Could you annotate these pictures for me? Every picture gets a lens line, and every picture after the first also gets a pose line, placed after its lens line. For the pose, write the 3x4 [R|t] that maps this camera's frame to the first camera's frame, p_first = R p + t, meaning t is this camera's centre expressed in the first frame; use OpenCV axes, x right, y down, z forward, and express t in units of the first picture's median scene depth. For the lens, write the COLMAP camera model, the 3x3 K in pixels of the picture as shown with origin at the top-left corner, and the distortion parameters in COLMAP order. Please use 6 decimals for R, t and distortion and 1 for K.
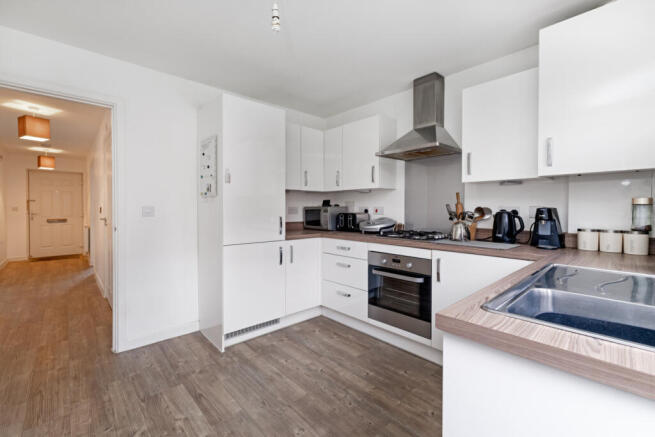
lens RADIAL K [[283.0, 0, 331.0], [0, 283.0, 214.3], [0, 0, 1]] dist [0.000053, -0.000010]
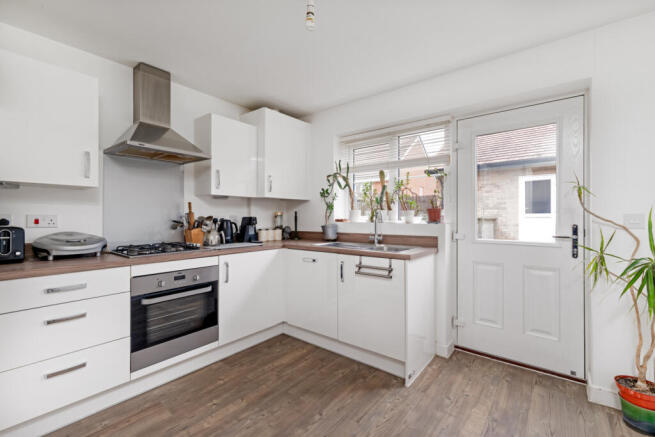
lens RADIAL K [[283.0, 0, 331.0], [0, 283.0, 214.3], [0, 0, 1]] dist [0.000053, -0.000010]
pose [[-0.156490, 0.010587, 0.987623, -0.756824], [0.020794, 0.999756, -0.007422, -0.014874], [-0.987461, 0.019375, -0.156672, 0.720373]]
